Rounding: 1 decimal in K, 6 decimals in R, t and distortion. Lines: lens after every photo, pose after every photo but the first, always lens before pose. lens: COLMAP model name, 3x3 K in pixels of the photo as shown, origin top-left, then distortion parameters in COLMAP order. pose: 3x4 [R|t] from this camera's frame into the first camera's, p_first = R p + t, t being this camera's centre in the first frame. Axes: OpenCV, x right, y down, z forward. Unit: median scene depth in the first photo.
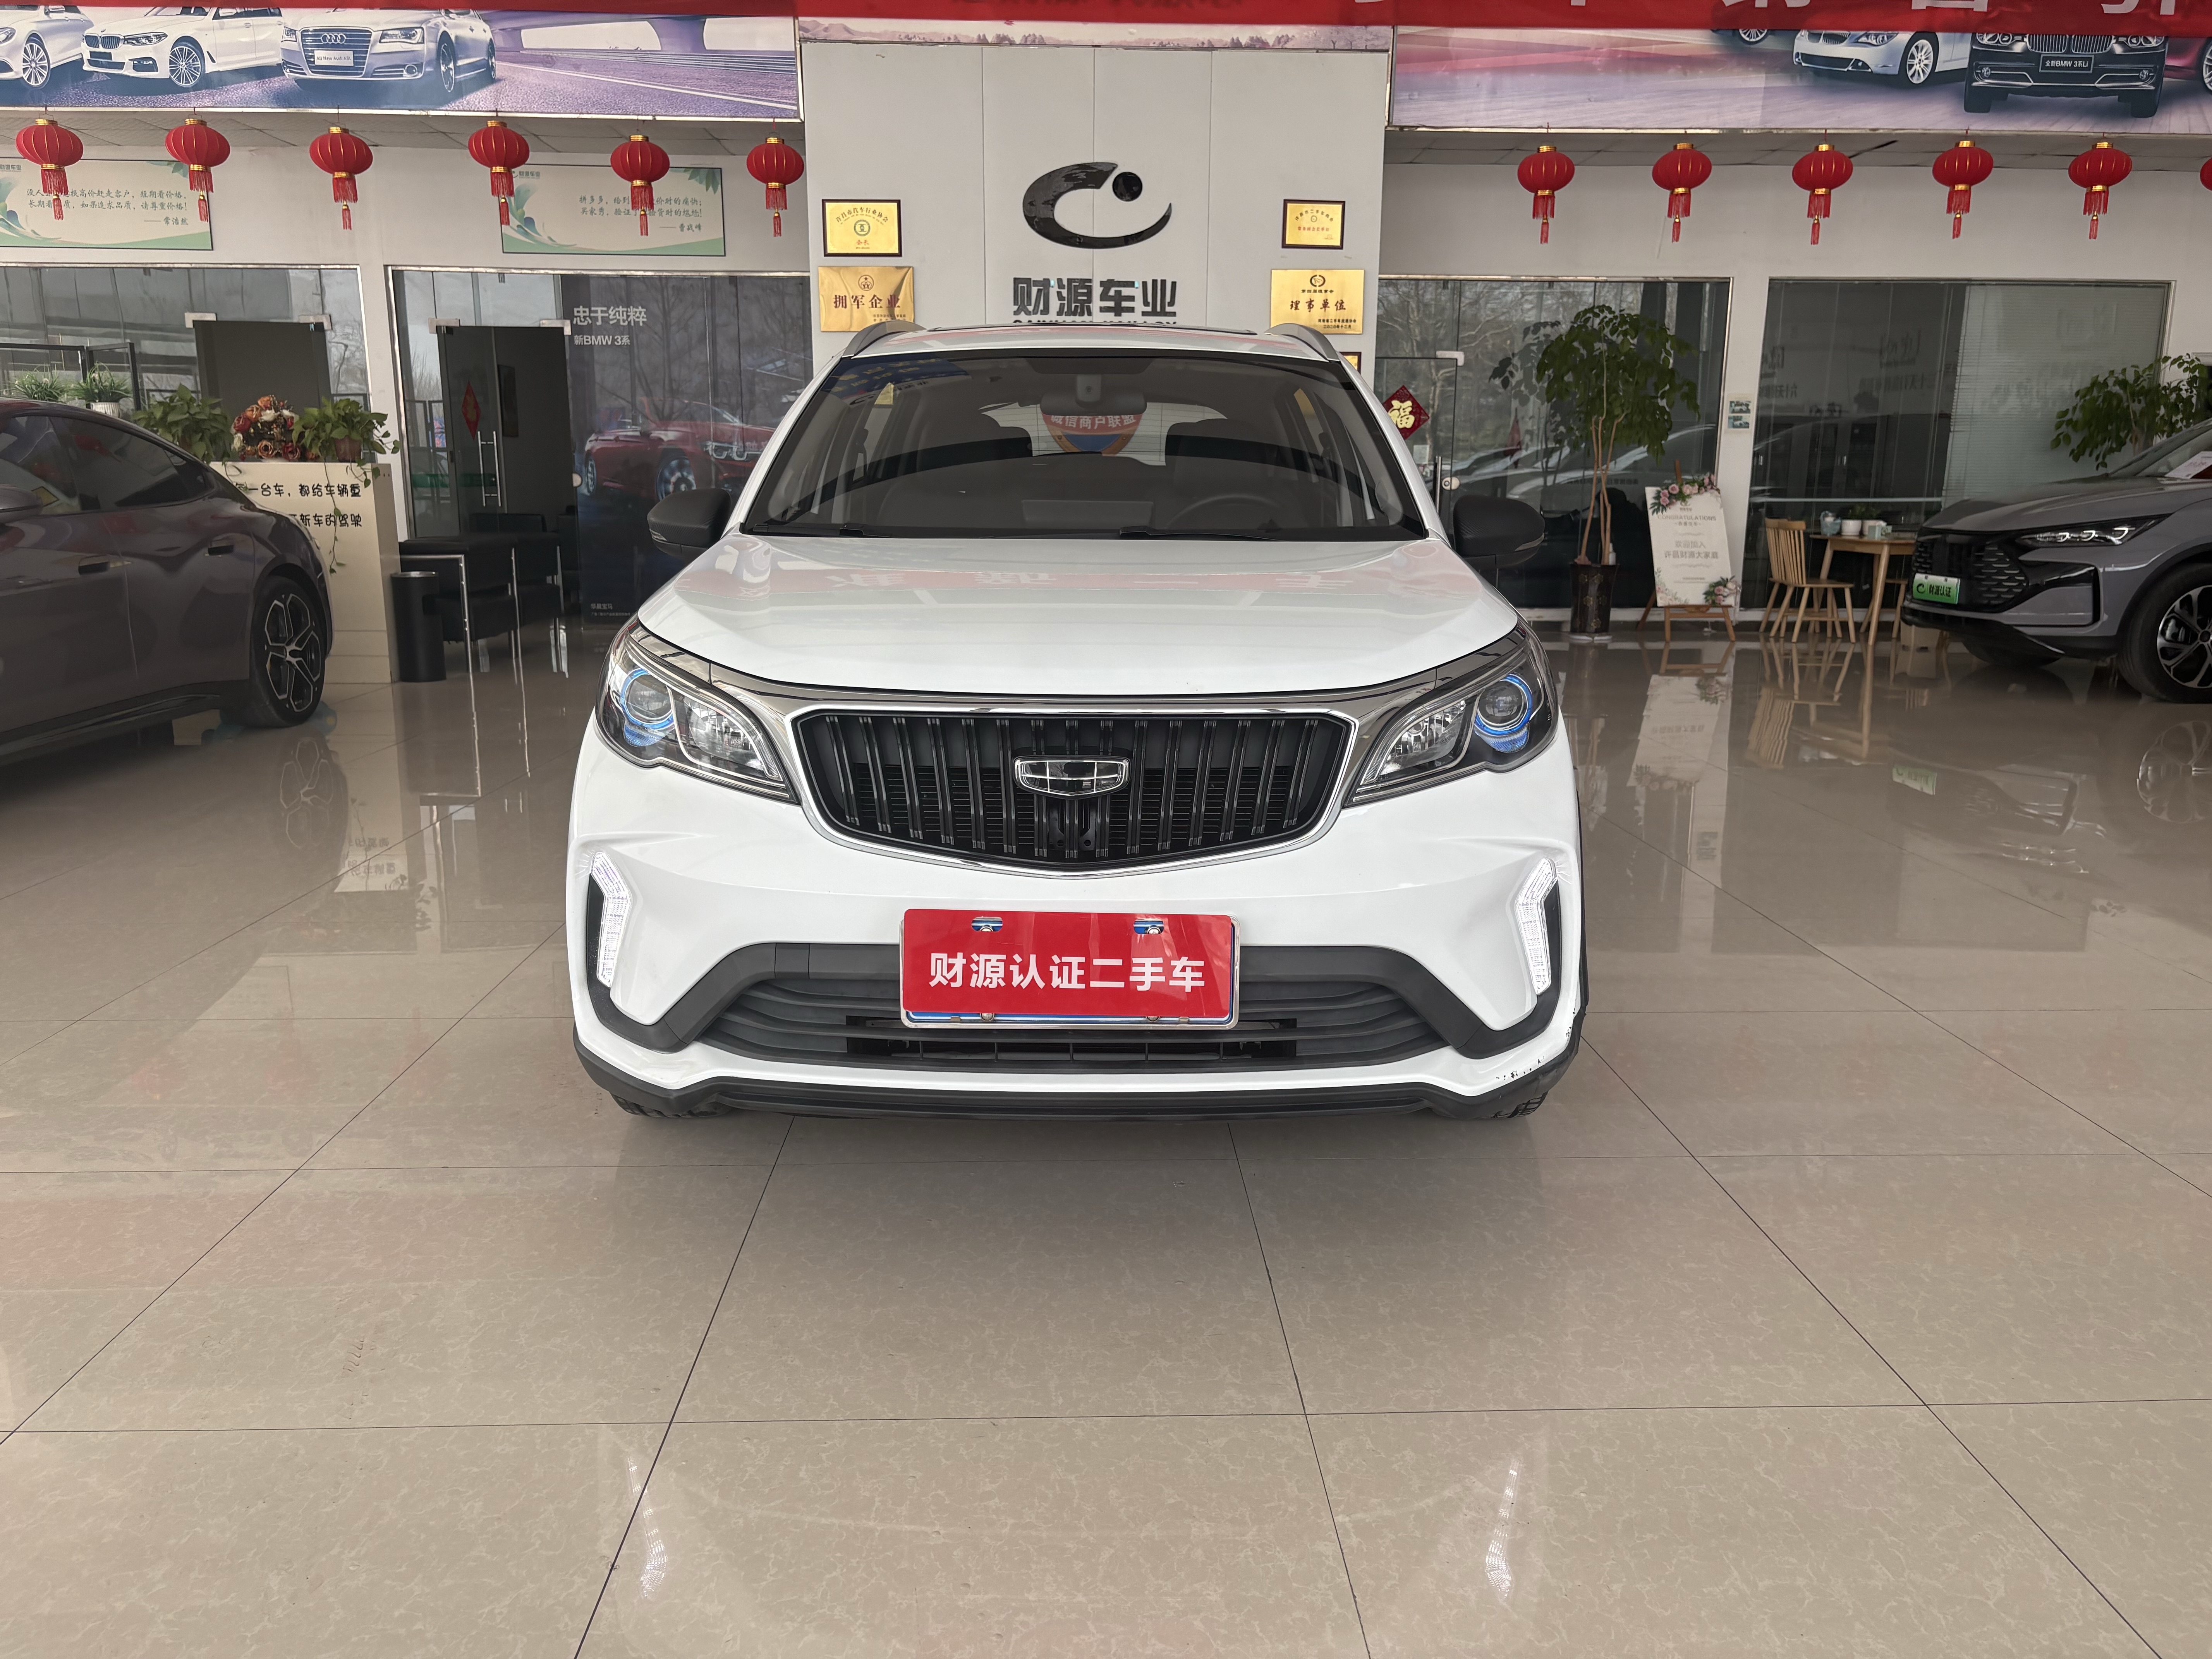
lens RADIAL K [[1680.5, 0, 1116.4], [0, 1680.5, 835.7], [0, 0, 1]] dist [0.044394, -0.056896]
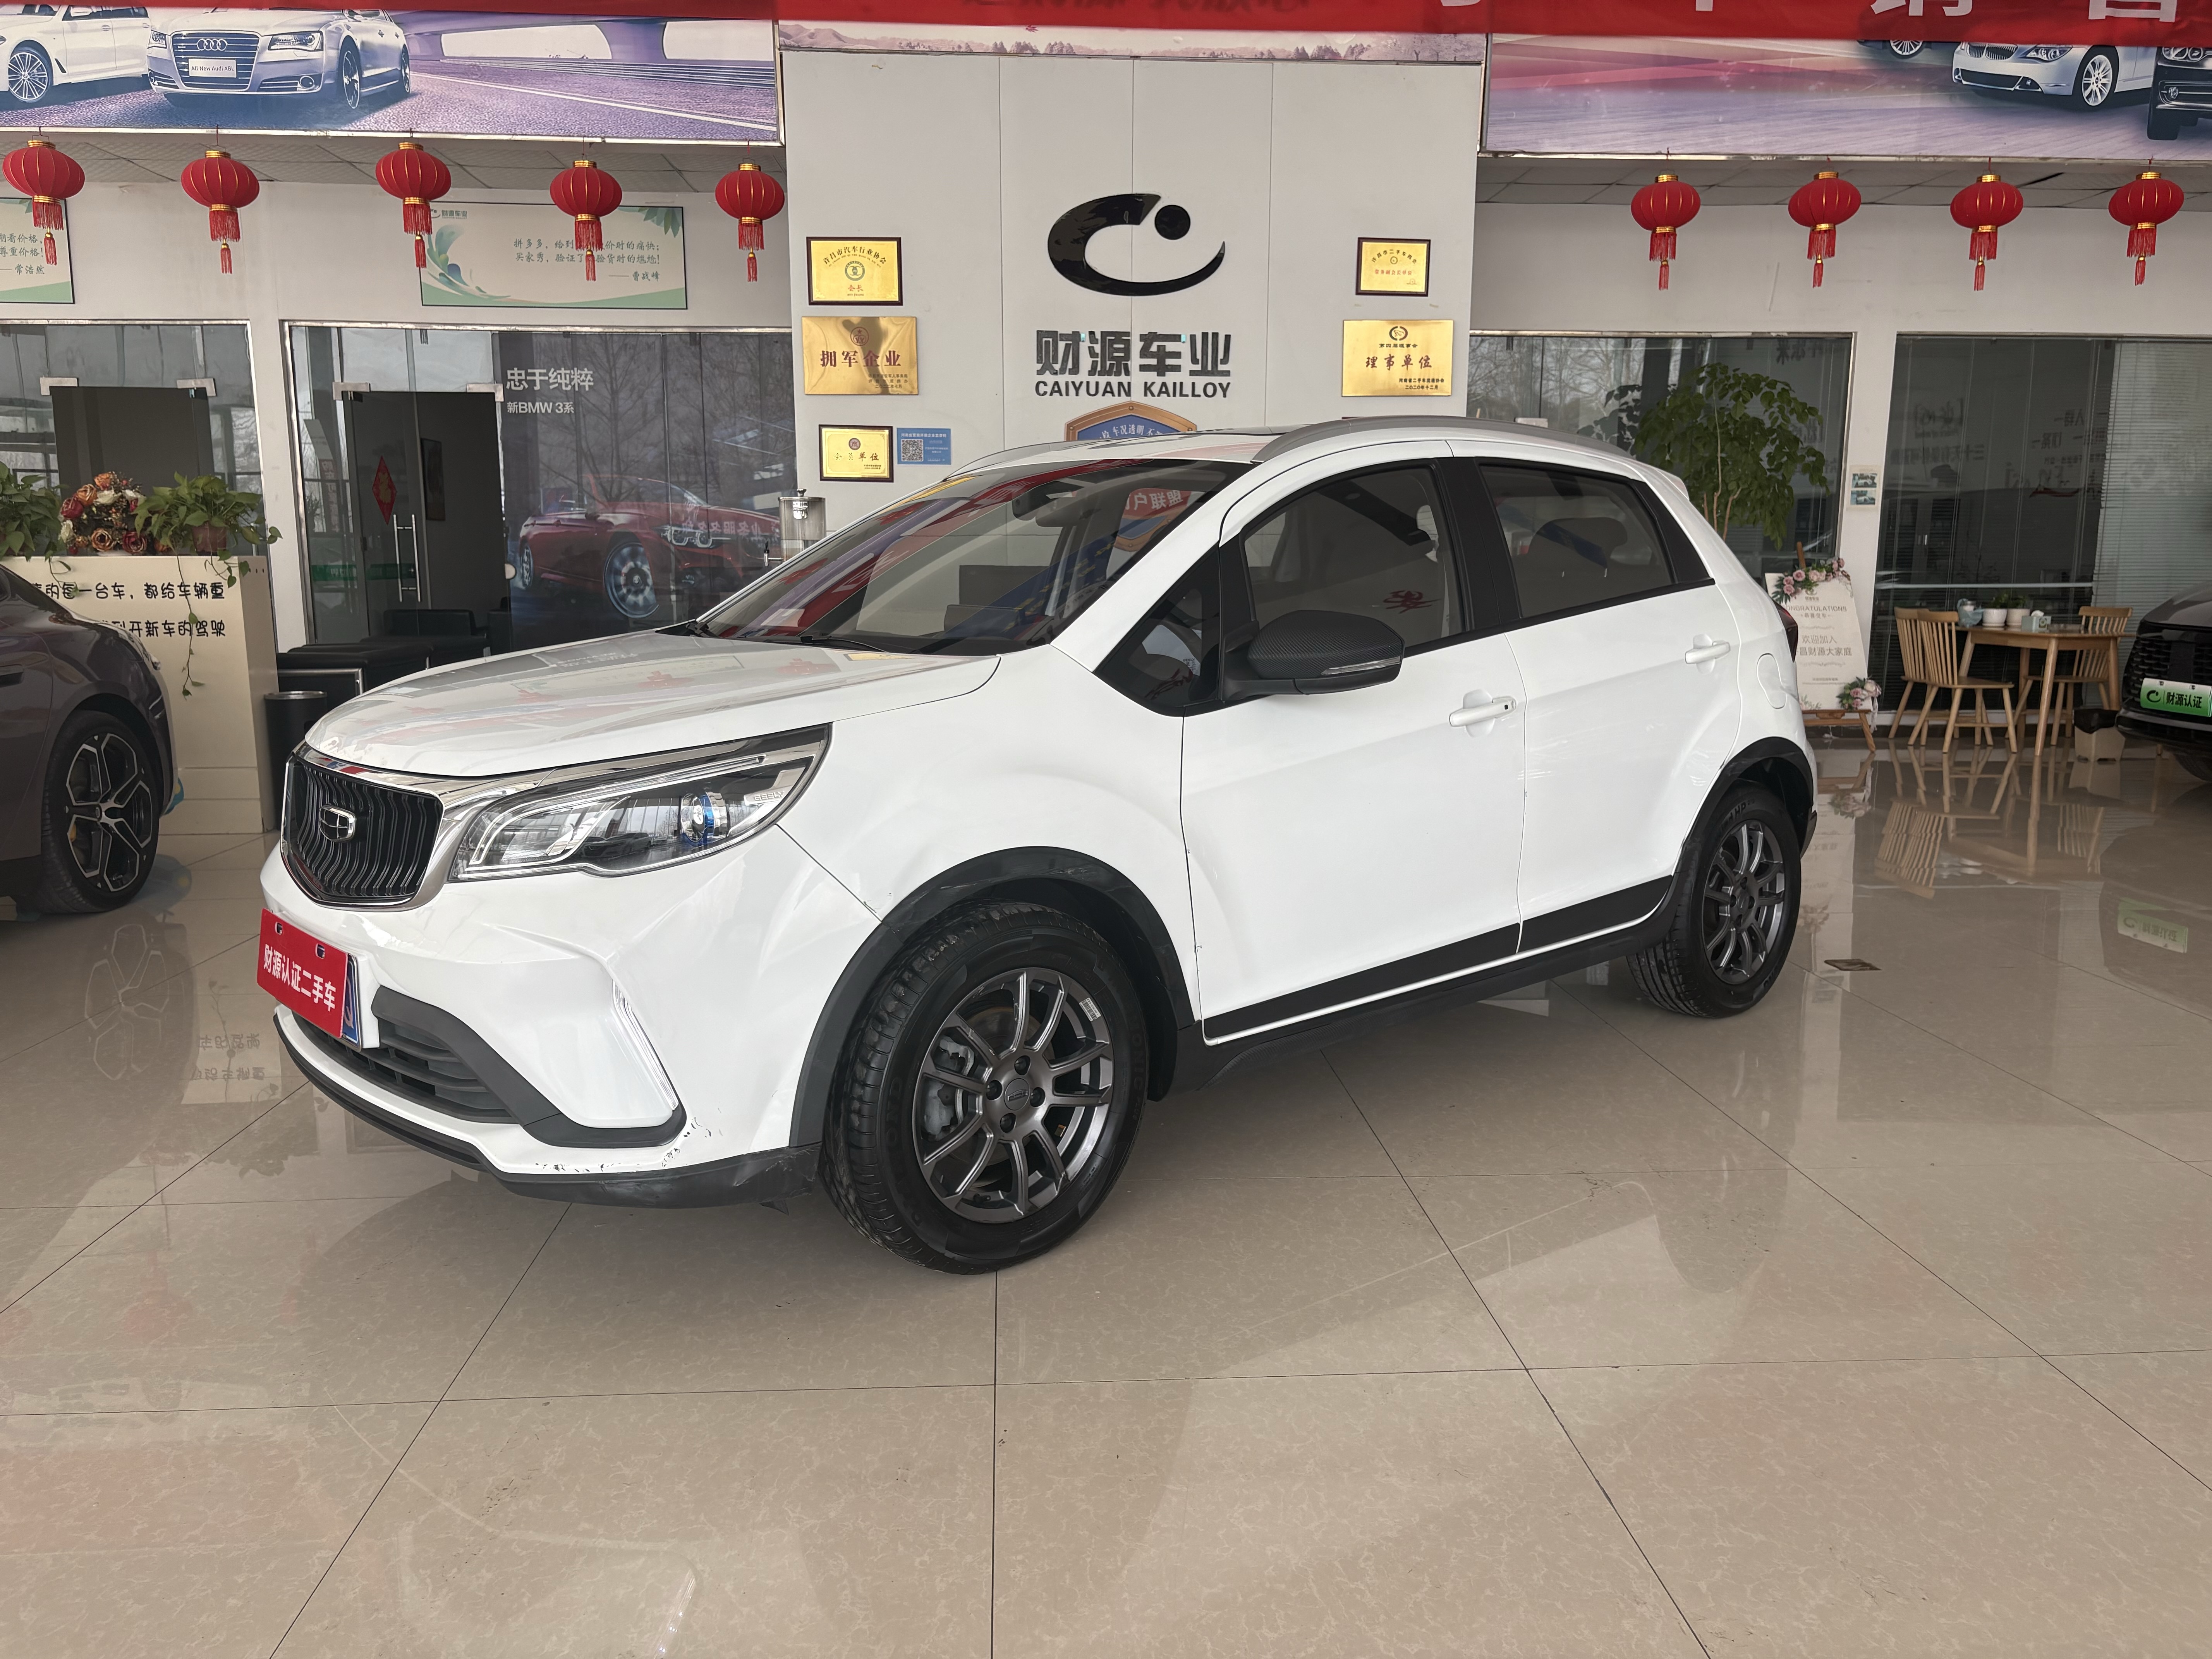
lens RADIAL K [[1680.5, 0, 1113.4], [0, 1680.5, 836.3], [0, 0, 1]] dist [0.044394, -0.056896]
pose [[0.999586, -0.009502, 0.027158, -0.047977], [0.010704, 0.998955, -0.044436, -0.042906], [-0.026708, 0.044708, 0.998643, 0.176511]]
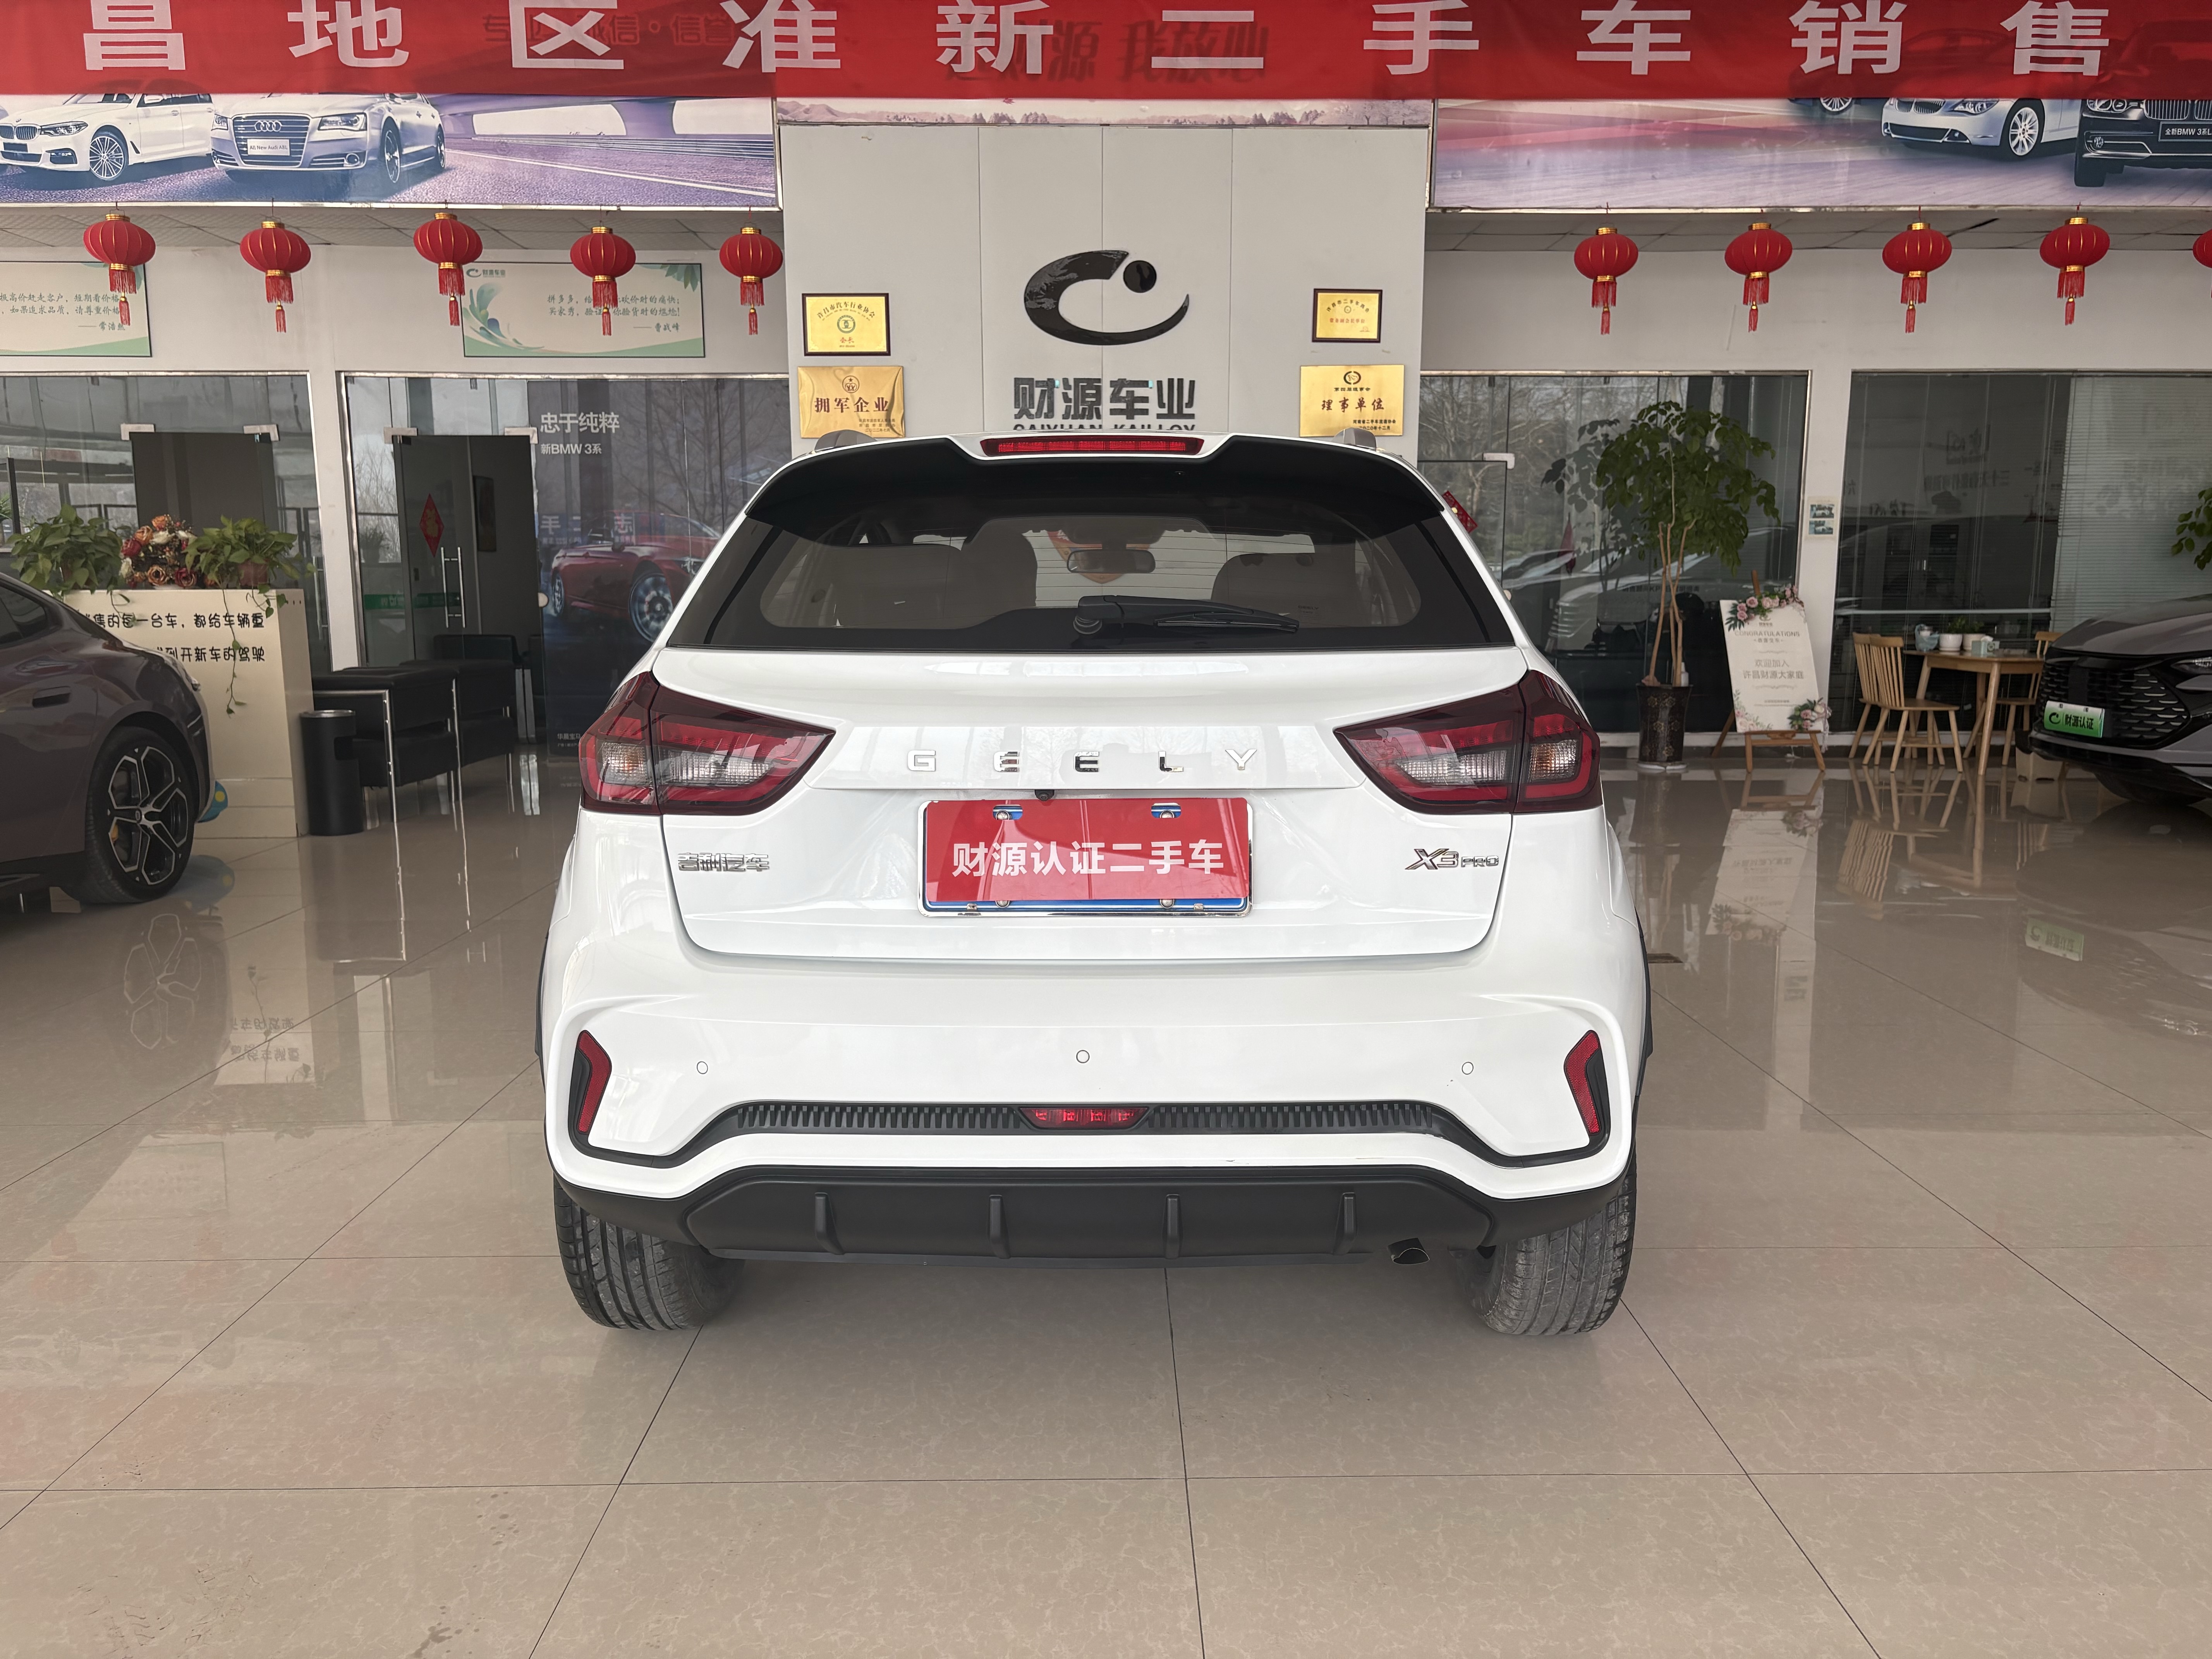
lens RADIAL K [[1680.5, 0, 1121.0], [0, 1680.5, 837.9], [0, 0, 1]] dist [0.044394, -0.056896]
pose [[0.999792, -0.003635, -0.020086, 0.013341], [0.002518, 0.998463, -0.055365, -0.034920], [0.020256, 0.055303, 0.998264, 0.115390]]
